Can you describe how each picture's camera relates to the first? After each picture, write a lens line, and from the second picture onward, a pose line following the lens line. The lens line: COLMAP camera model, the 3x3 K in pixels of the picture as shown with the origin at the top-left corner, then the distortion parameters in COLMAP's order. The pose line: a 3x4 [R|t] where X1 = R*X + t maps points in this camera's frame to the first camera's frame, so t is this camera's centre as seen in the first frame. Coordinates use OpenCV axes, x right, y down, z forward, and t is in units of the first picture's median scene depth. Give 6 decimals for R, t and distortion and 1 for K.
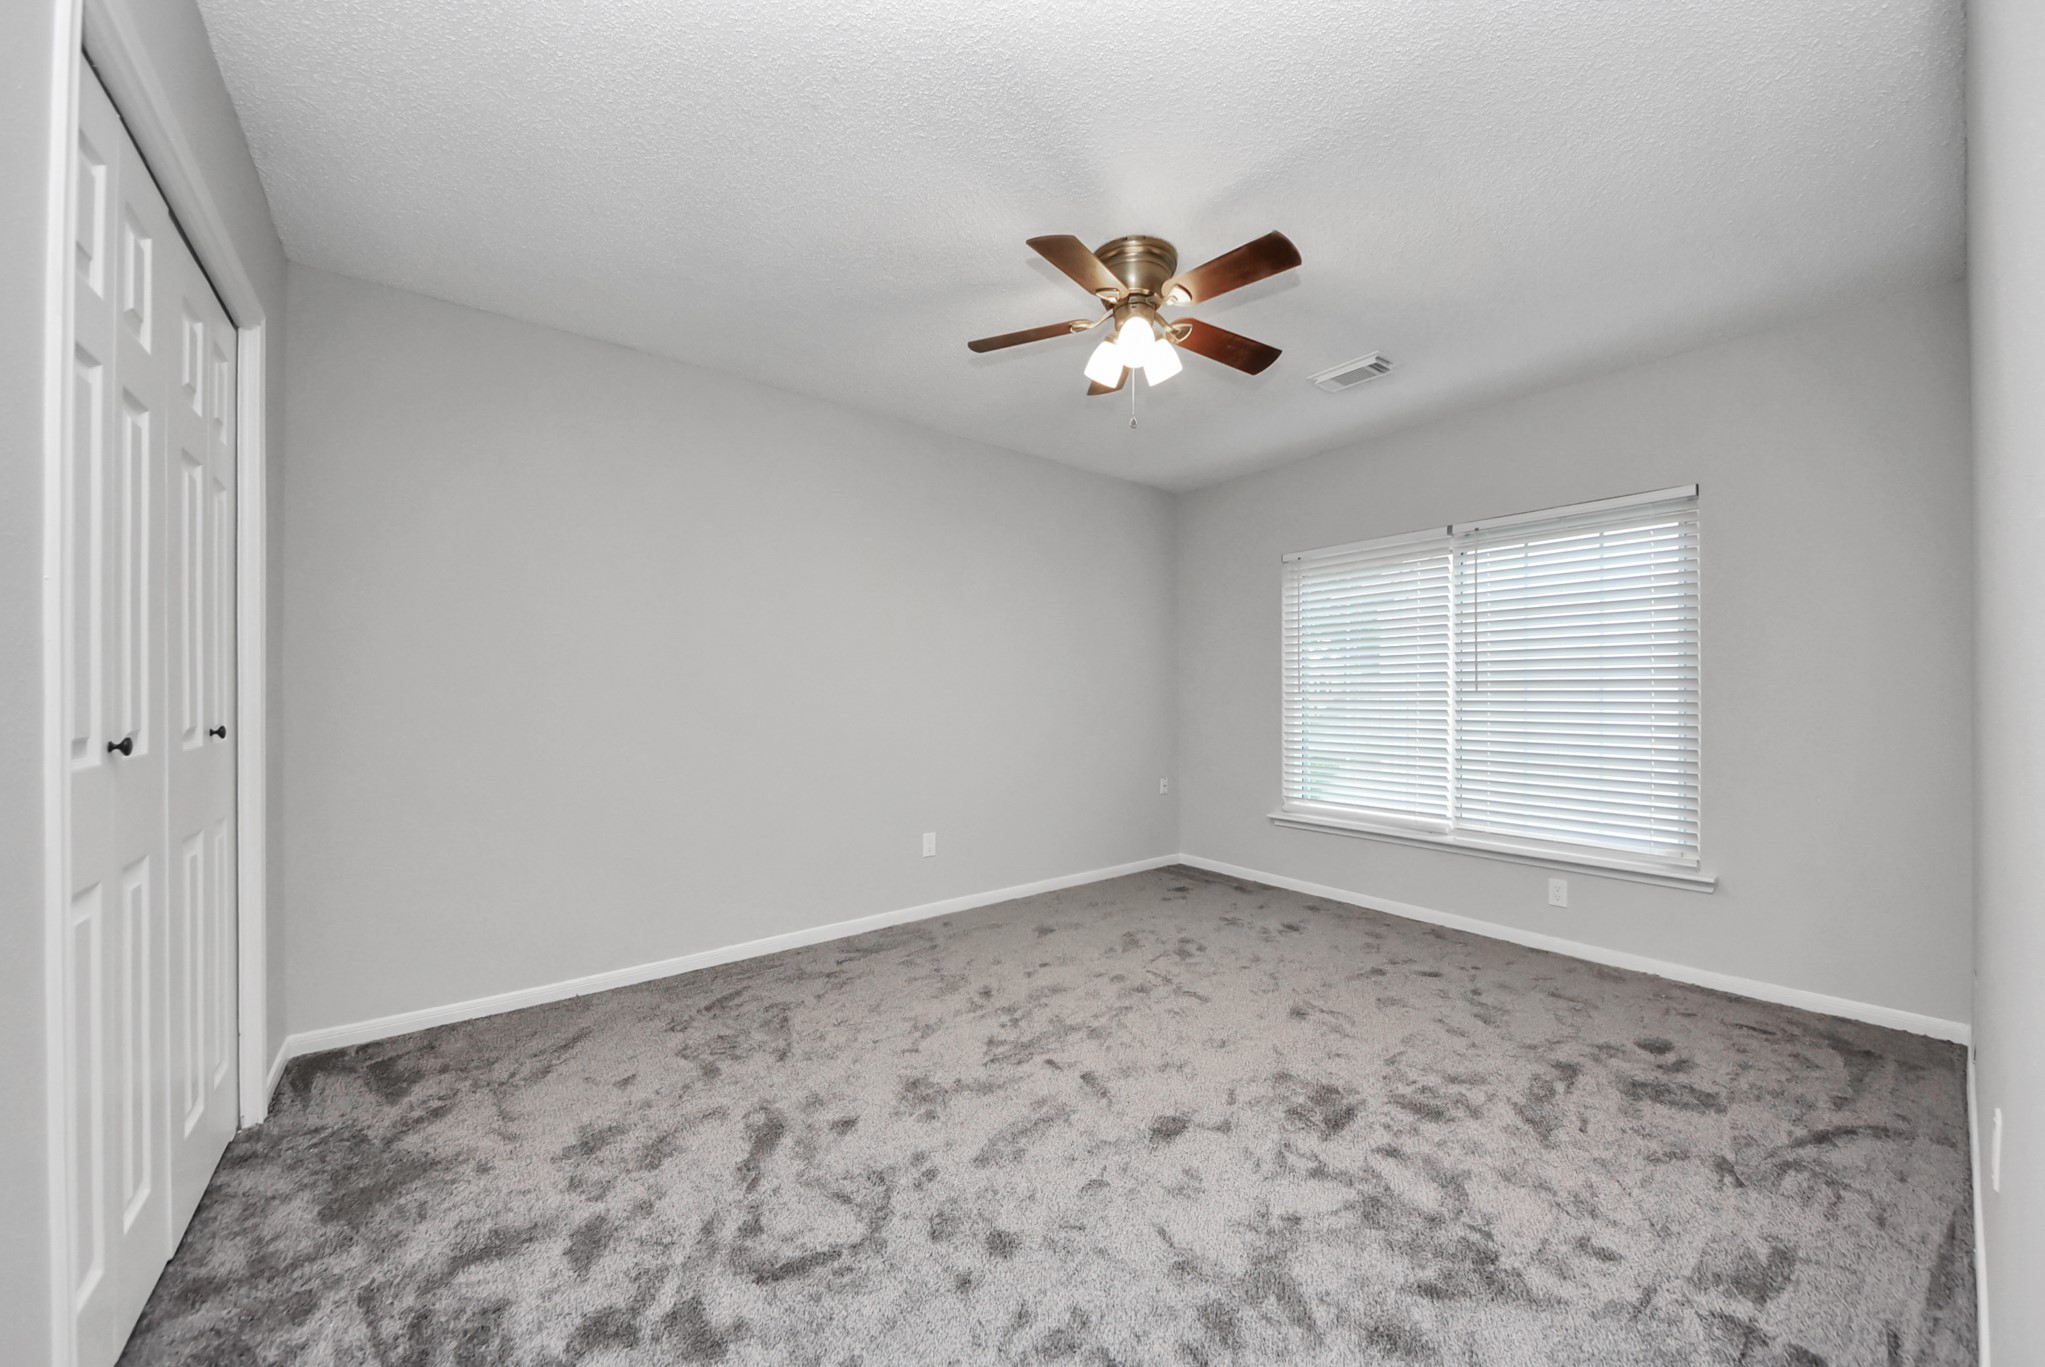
lens RADIAL K [[733.9, 0, 1037.2], [0, 733.9, 693.3], [0, 0, 1]] dist [0.038156, -0.019951]
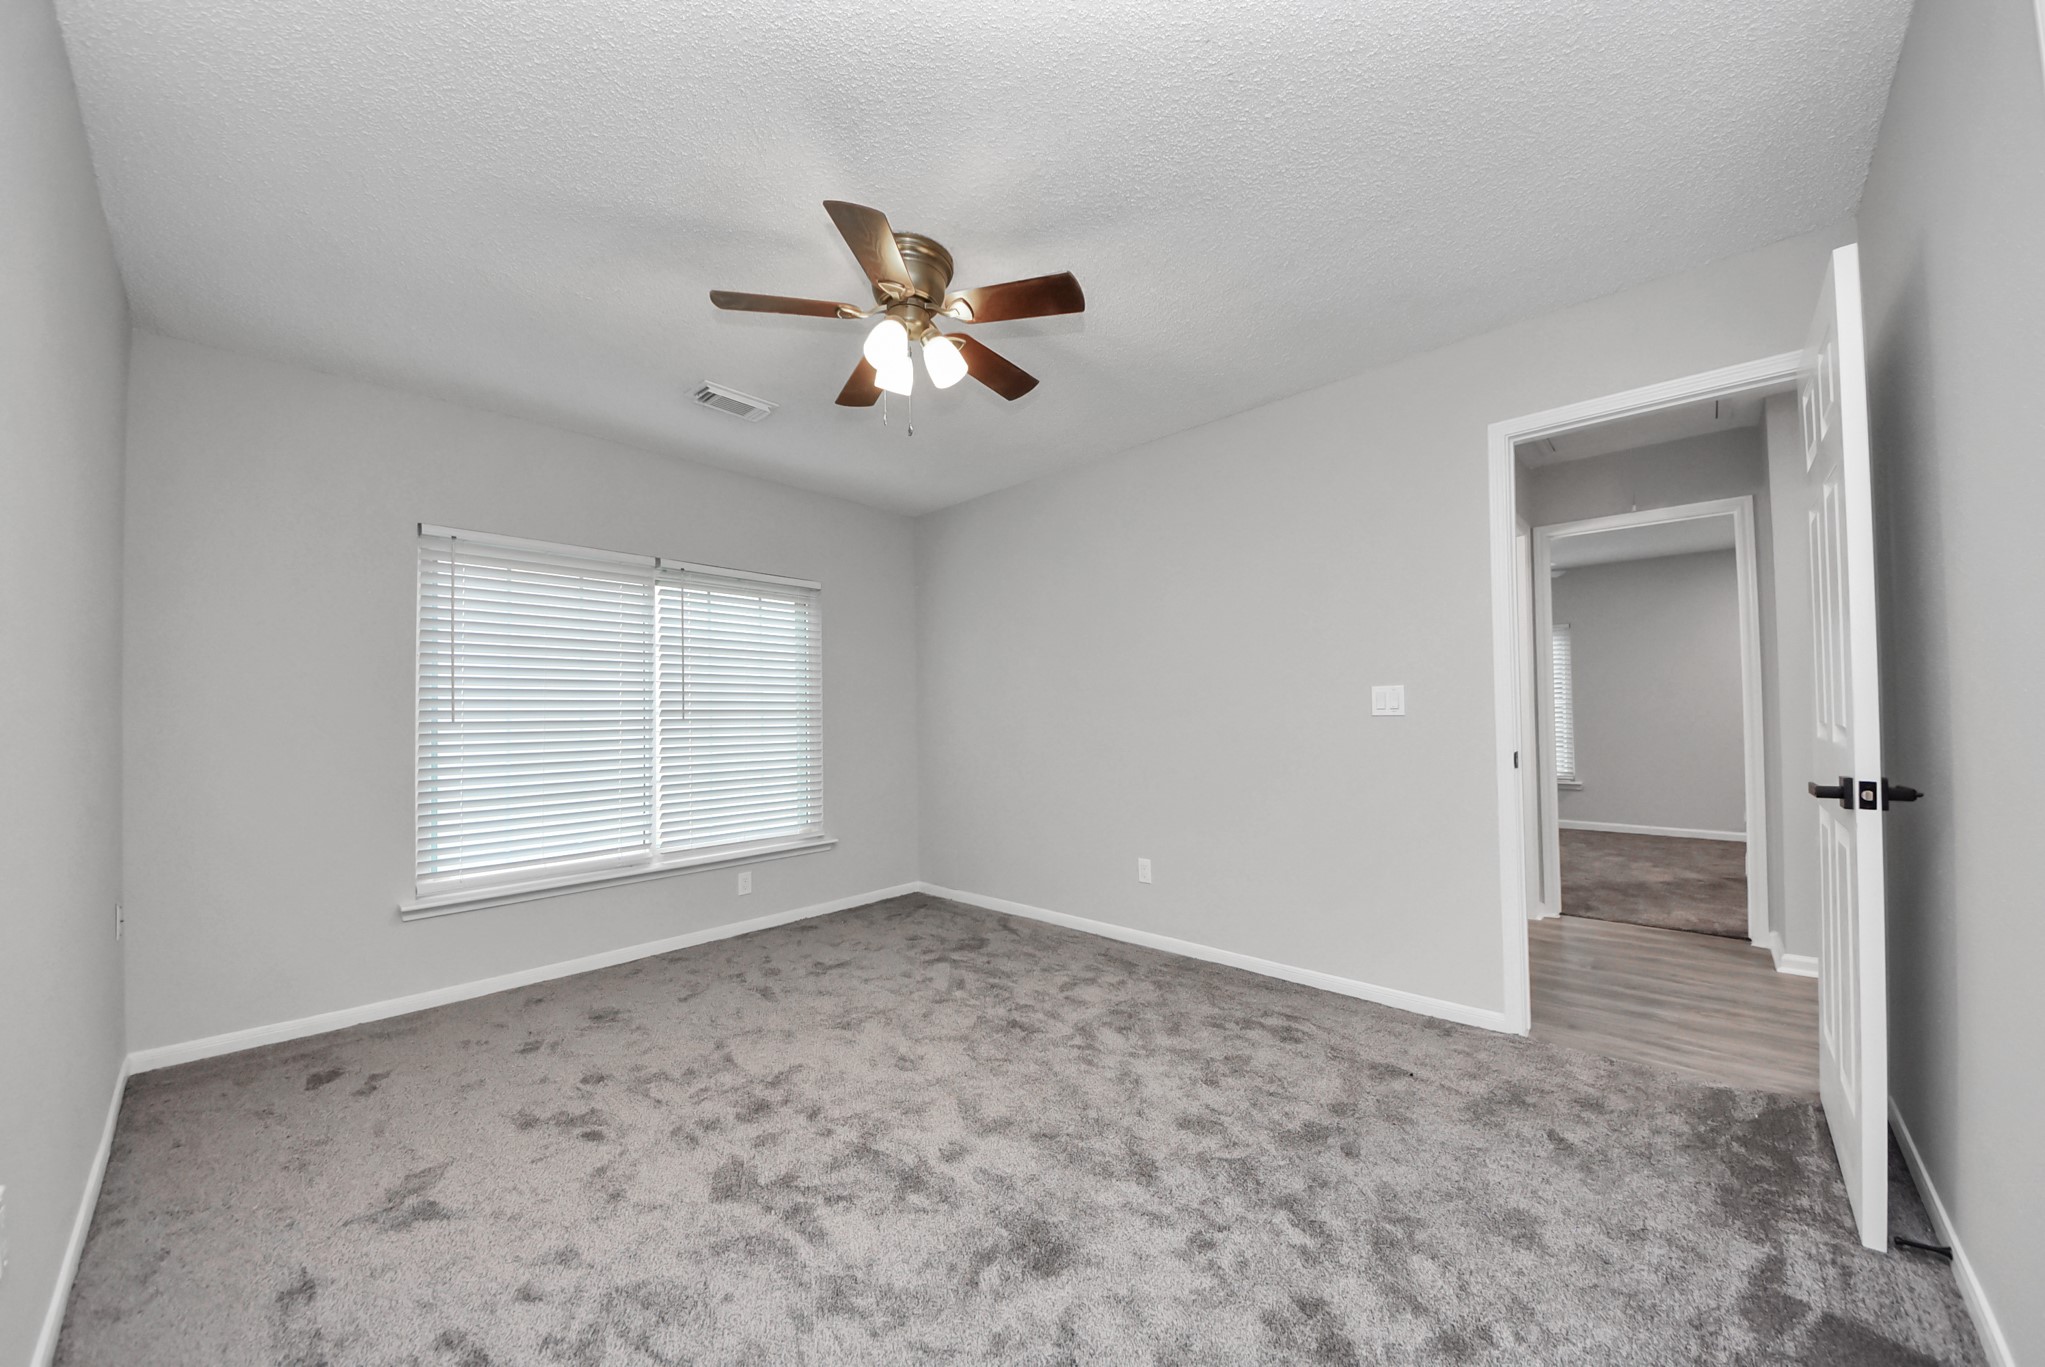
lens RADIAL K [[733.9, 0, 1037.2], [0, 733.9, 693.3], [0, 0, 1]] dist [0.038156, -0.019951]
pose [[-0.169289, 0.034179, 0.984974, -0.628328], [0.007615, 0.999414, -0.033371, -0.001159], [-0.985537, 0.001852, -0.169450, 0.772658]]
